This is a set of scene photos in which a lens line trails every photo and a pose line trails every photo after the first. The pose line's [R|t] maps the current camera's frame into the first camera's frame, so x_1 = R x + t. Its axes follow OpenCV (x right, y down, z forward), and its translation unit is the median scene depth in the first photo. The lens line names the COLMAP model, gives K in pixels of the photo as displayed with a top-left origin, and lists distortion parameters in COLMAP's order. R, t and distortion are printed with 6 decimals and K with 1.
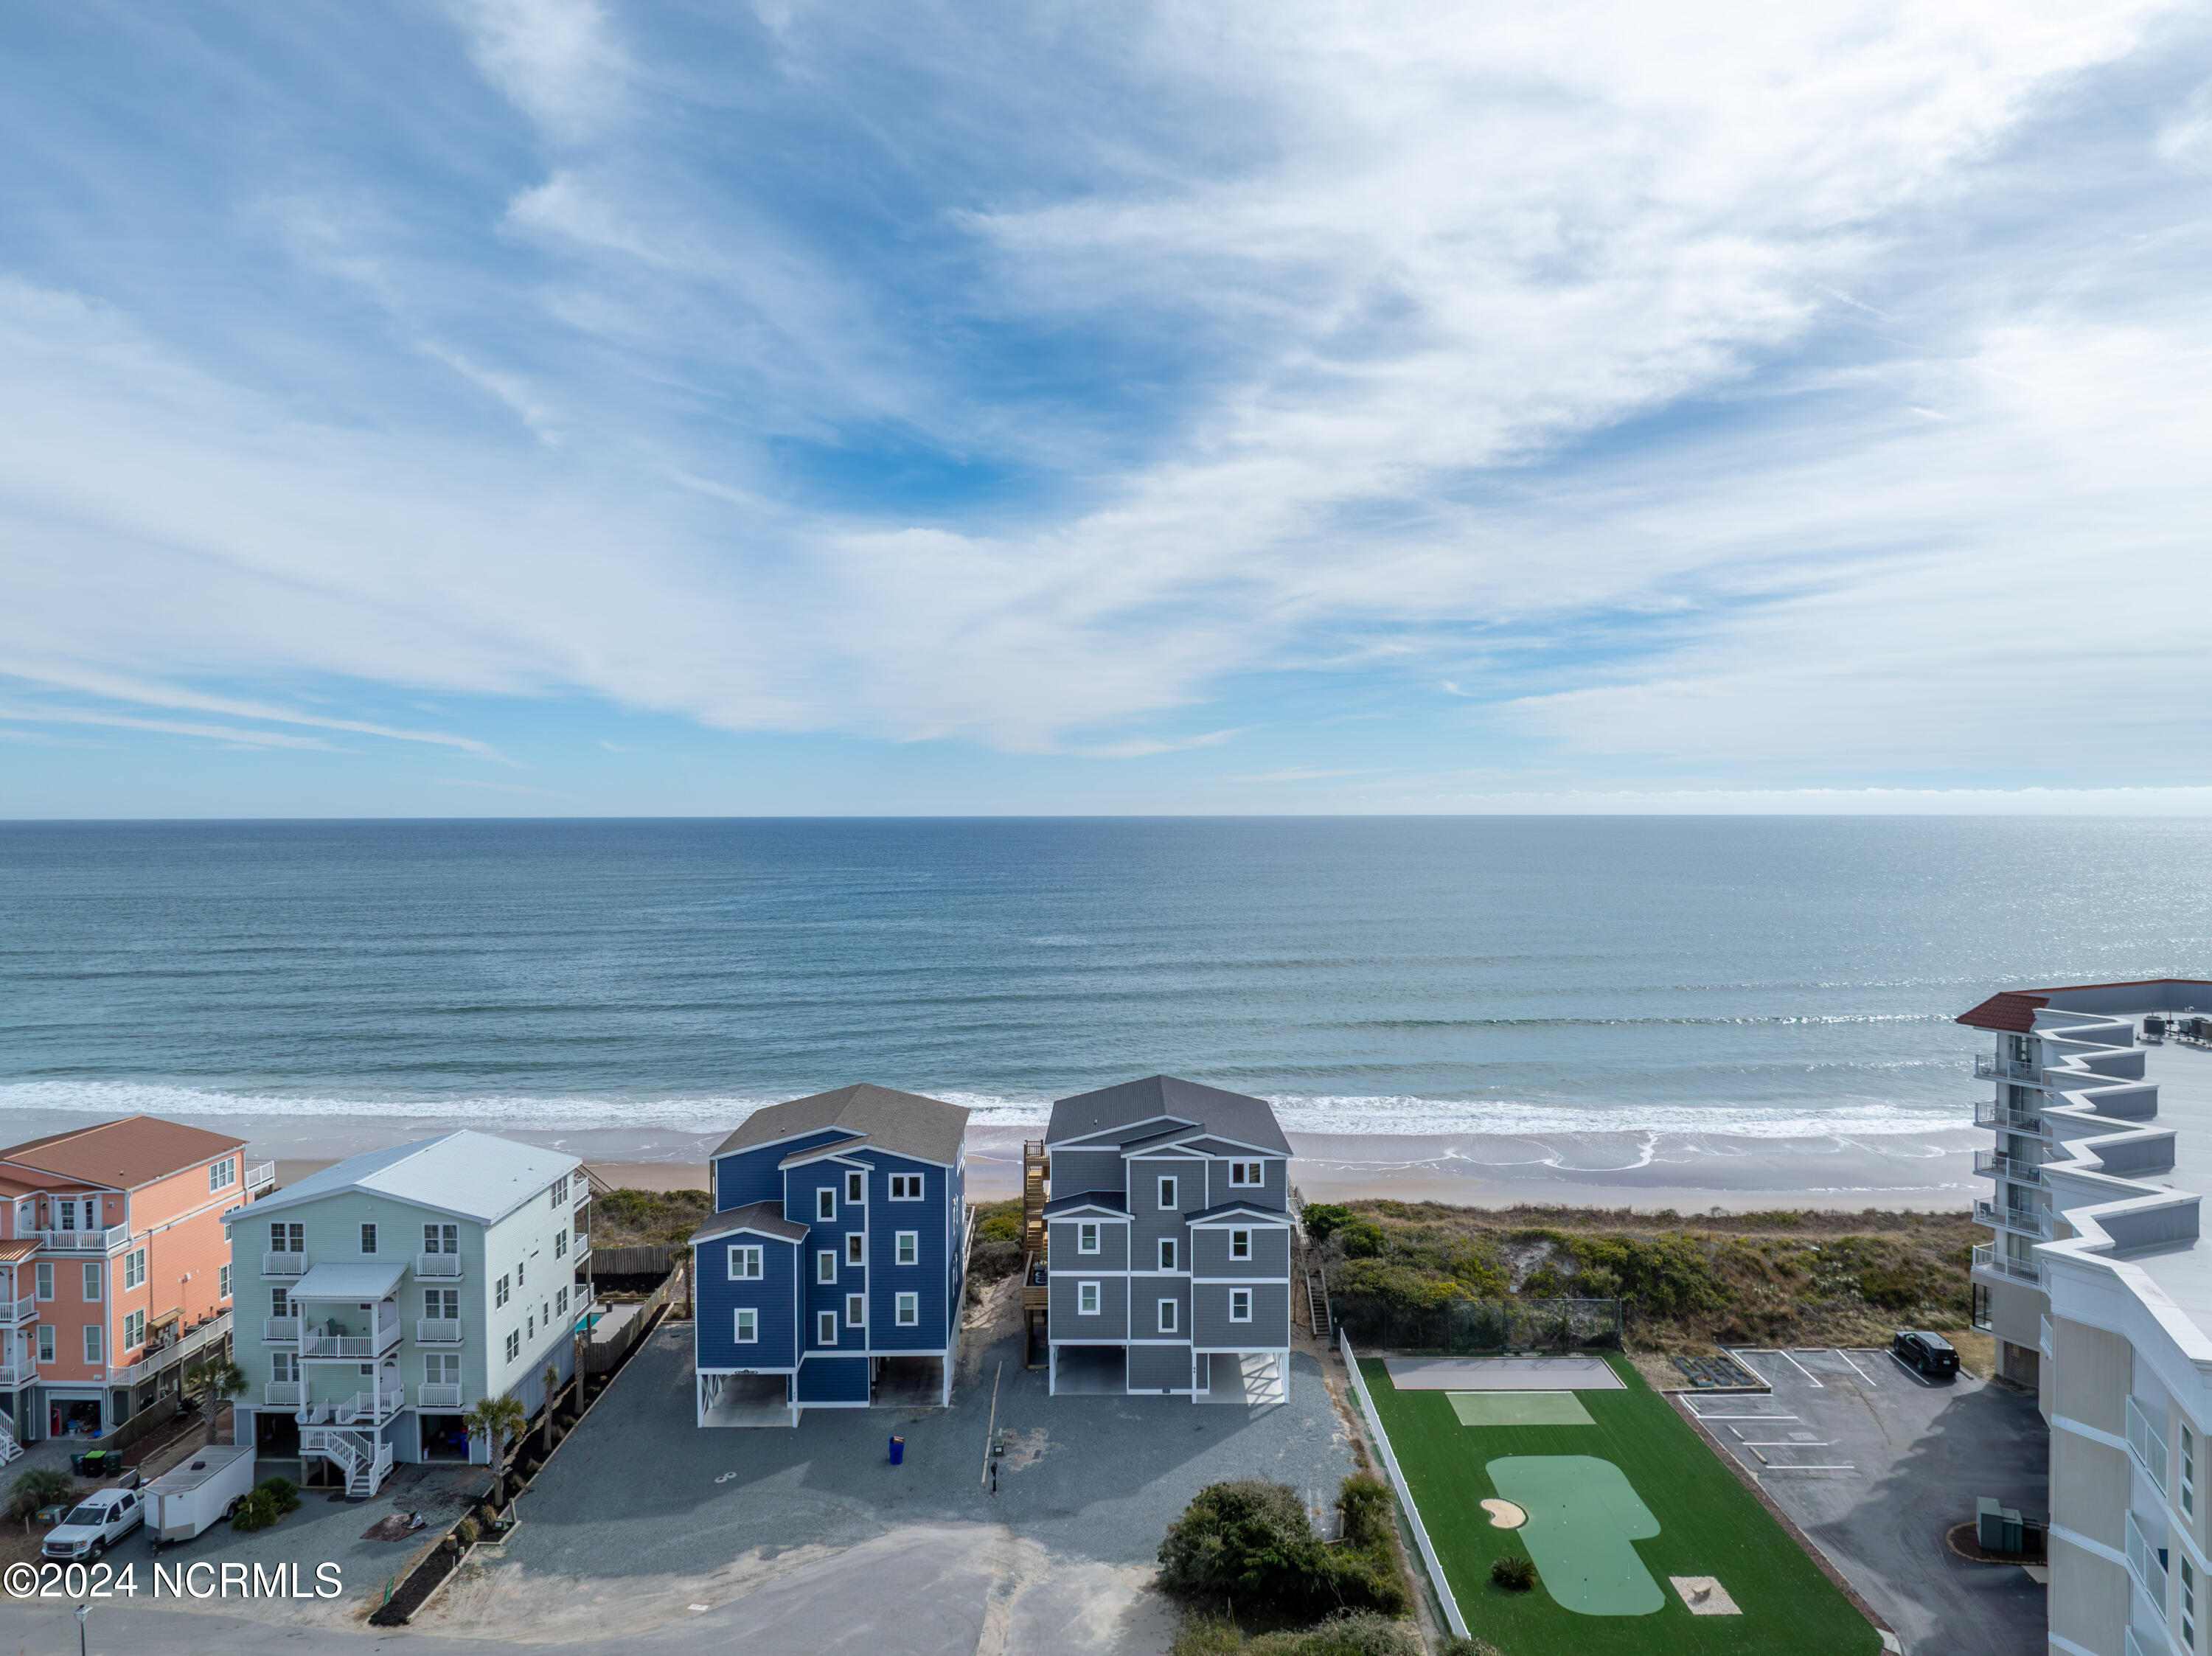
lens RADIAL K [[1565.4, 0, 1117.3], [0, 1565.4, 814.9], [0, 0, 1]] dist [-0.038046, 0.000785]
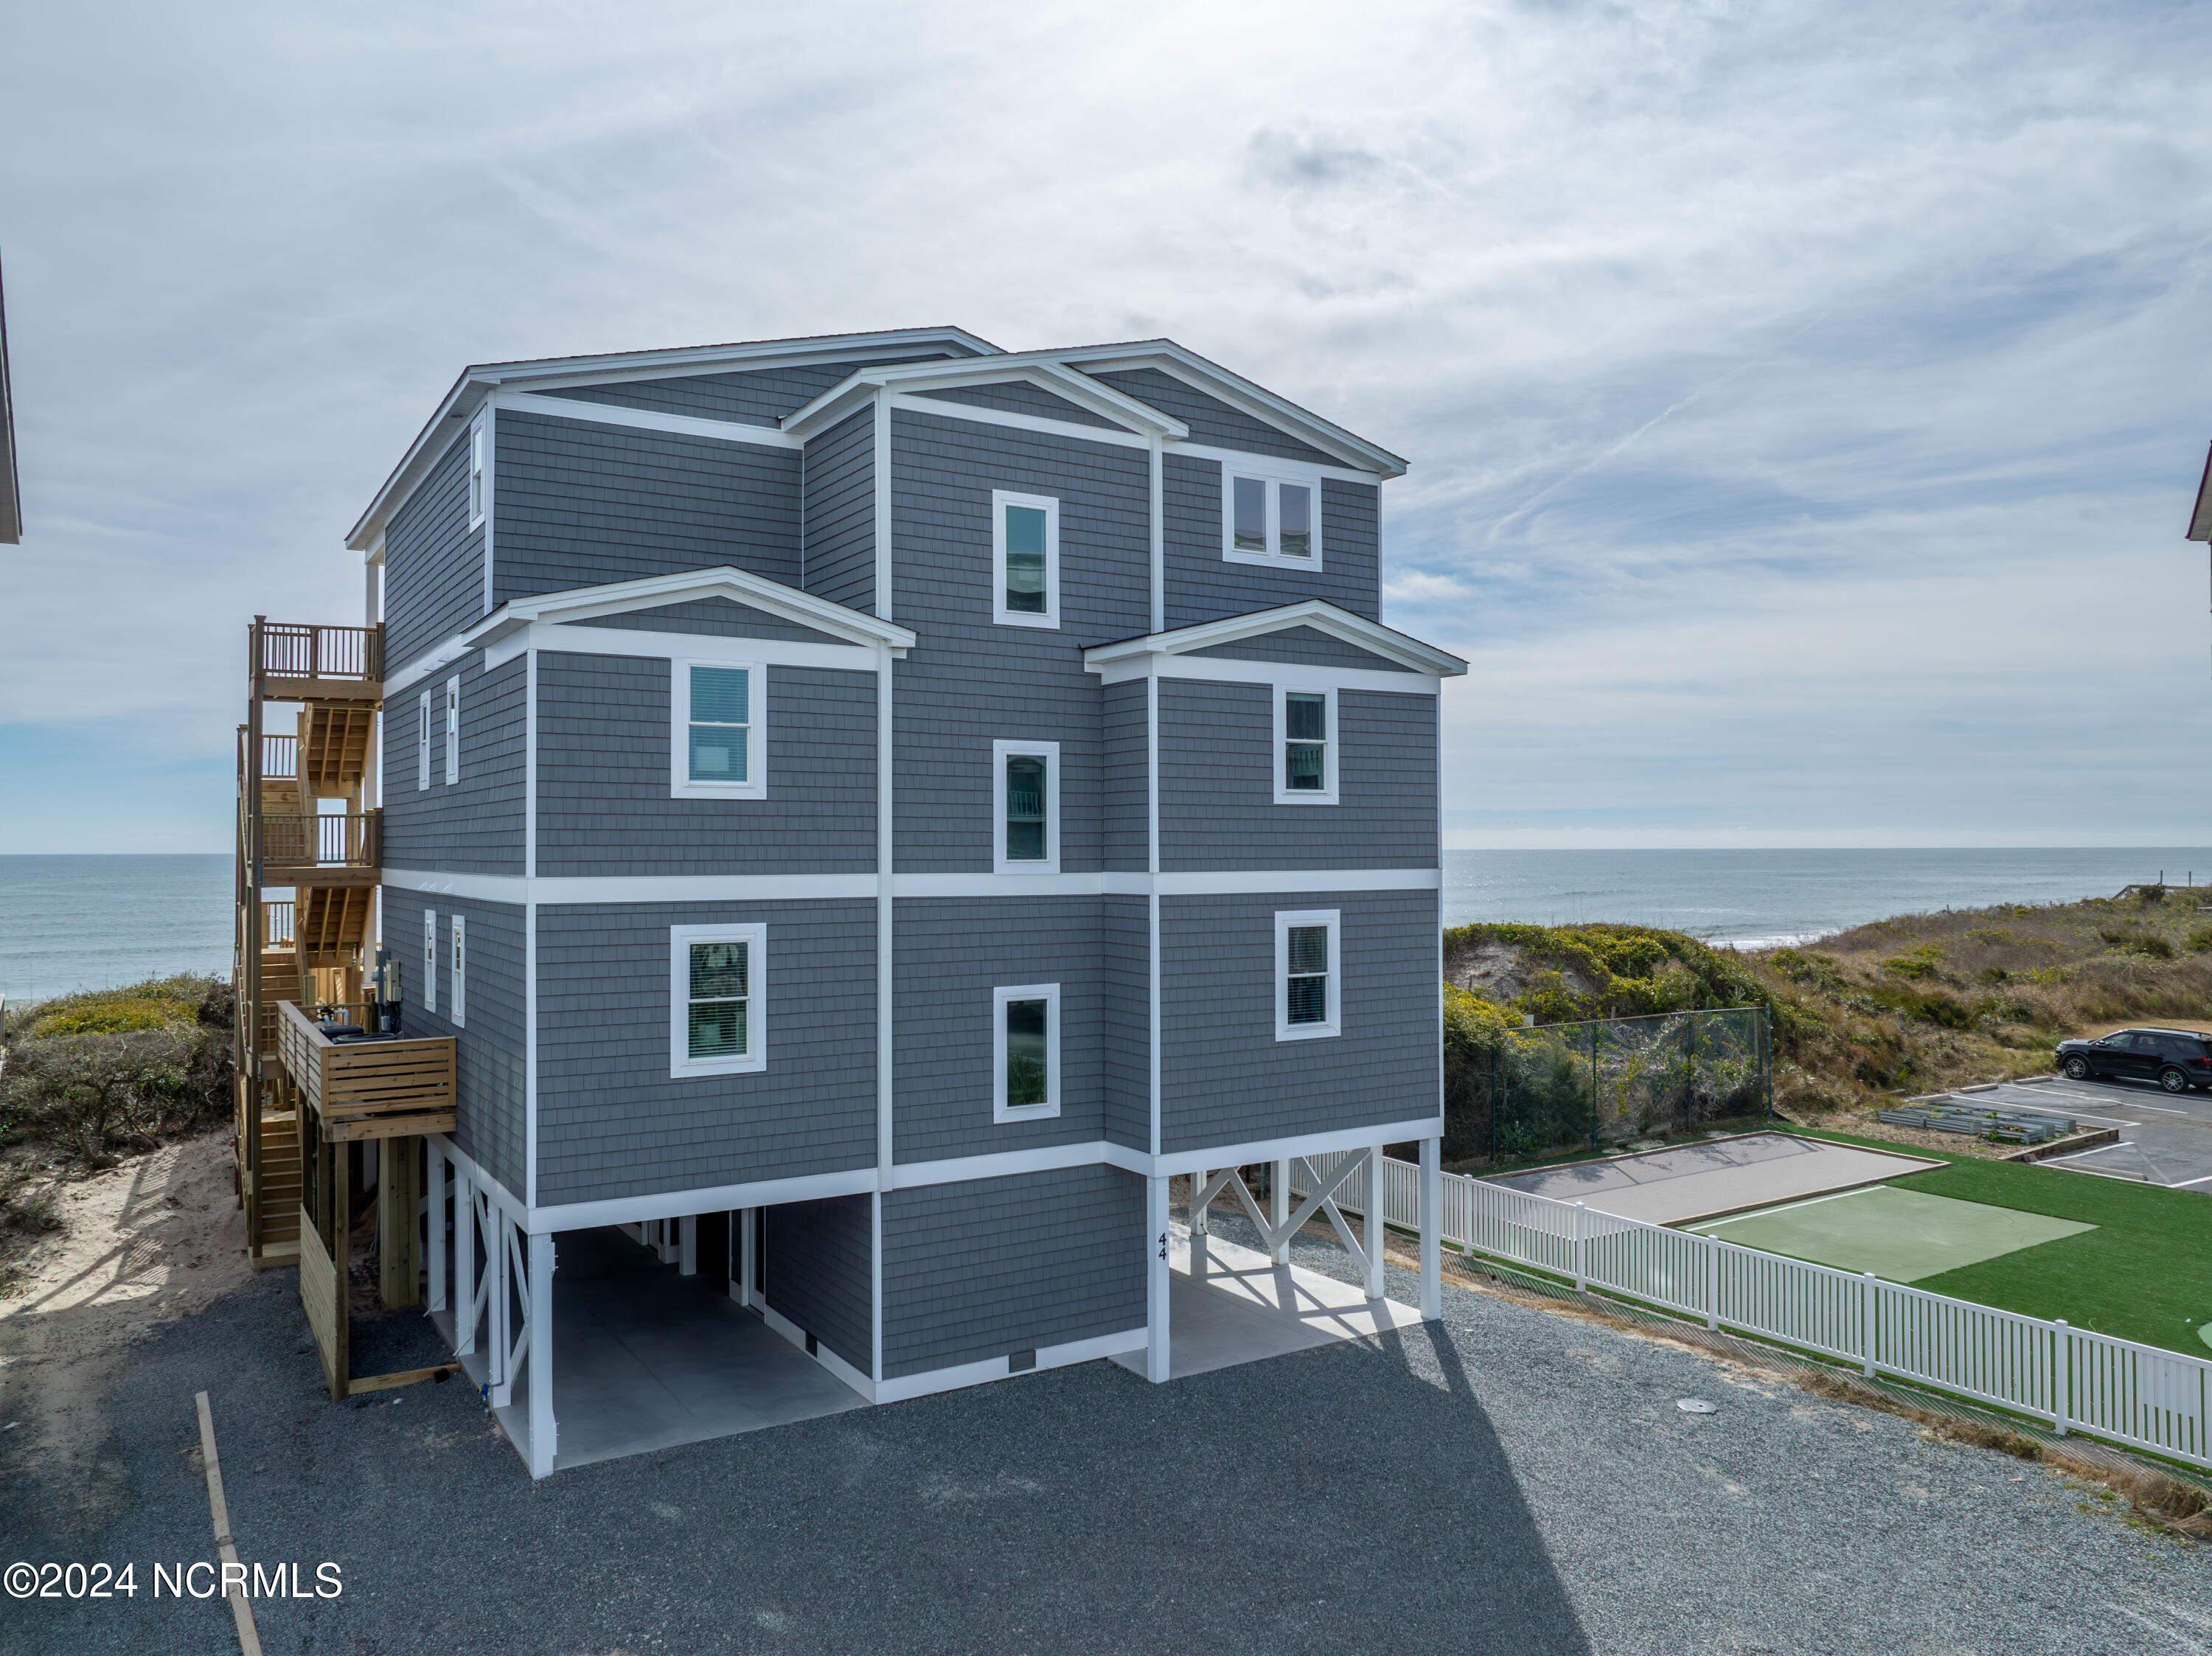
lens RADIAL K [[1565.4, 0, 1115.4], [0, 1565.4, 816.1], [0, 0, 1]] dist [-0.038046, 0.000785]
pose [[0.842705, 0.008880, 0.538303, -0.091400], [0.003824, 0.999740, -0.022479, 0.291842], [-0.538362, 0.021001, 0.842452, 0.789022]]
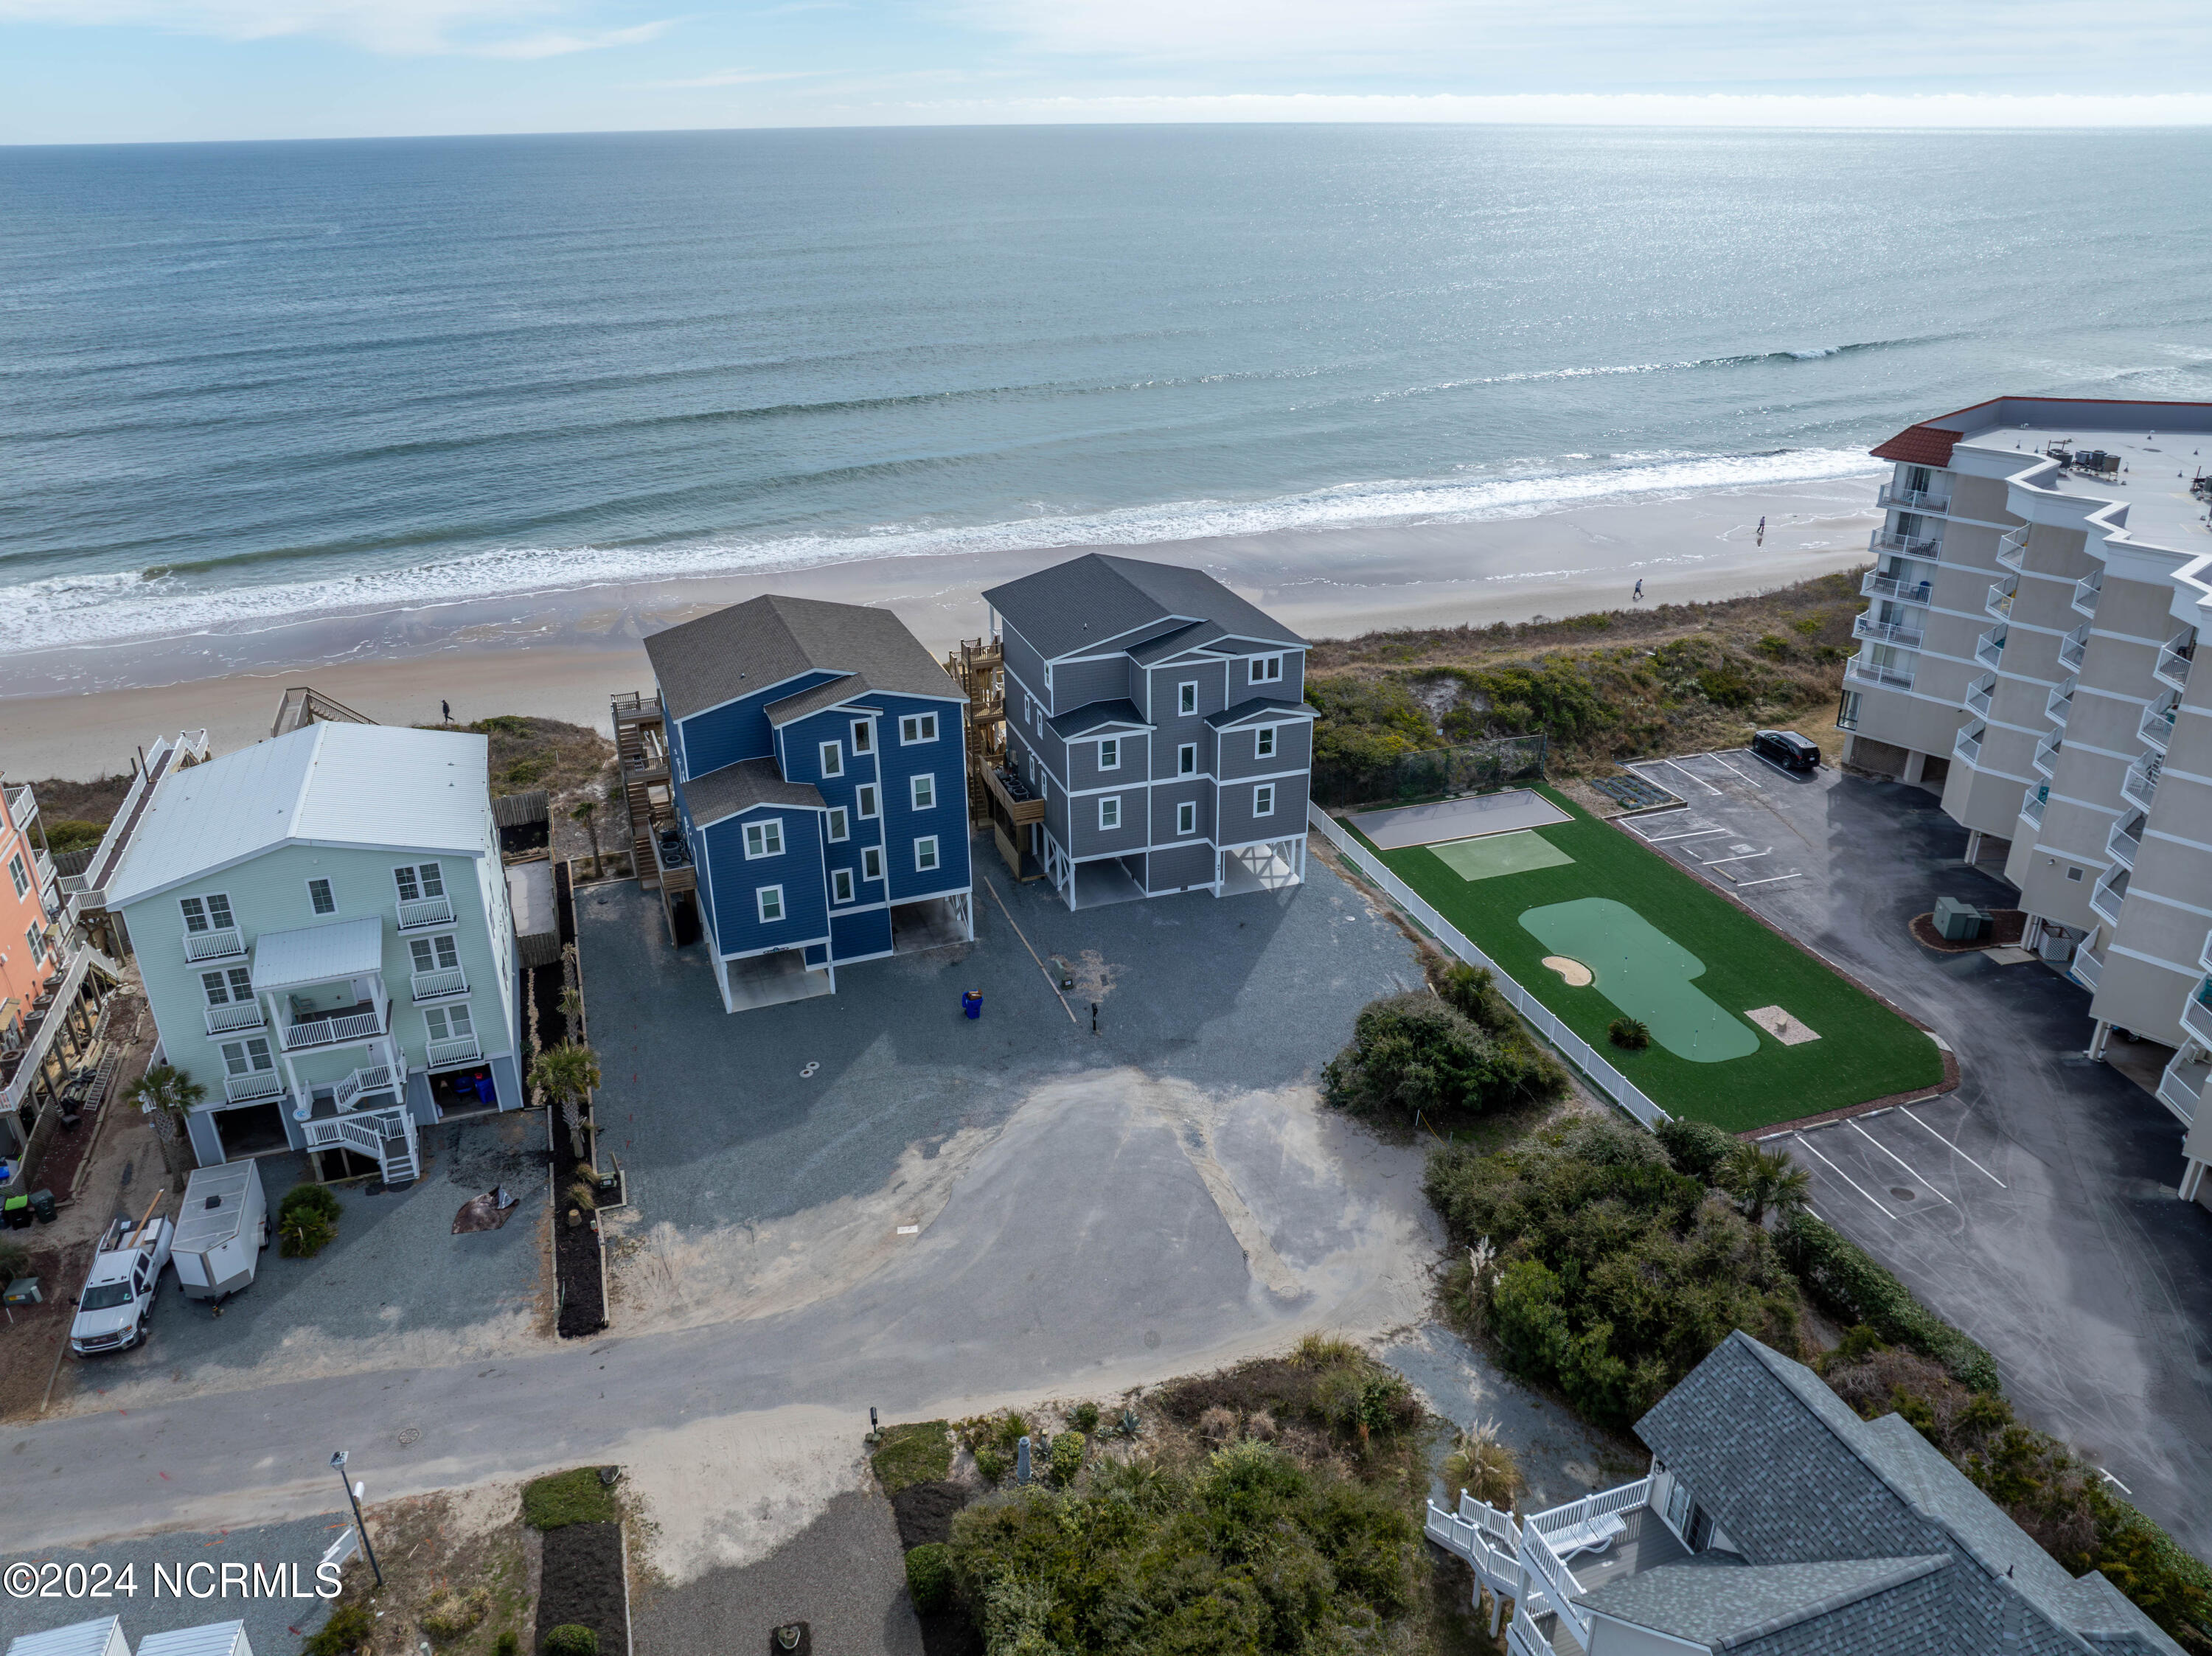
lens RADIAL K [[1565.4, 0, 1122.1], [0, 1565.4, 812.0], [0, 0, 1]] dist [-0.038046, 0.000785]
pose [[0.942805, -0.140355, 0.302356, -0.302080], [0.005708, 0.913702, 0.406346, -0.078775], [-0.333296, -0.381379, 0.862244, 0.177492]]
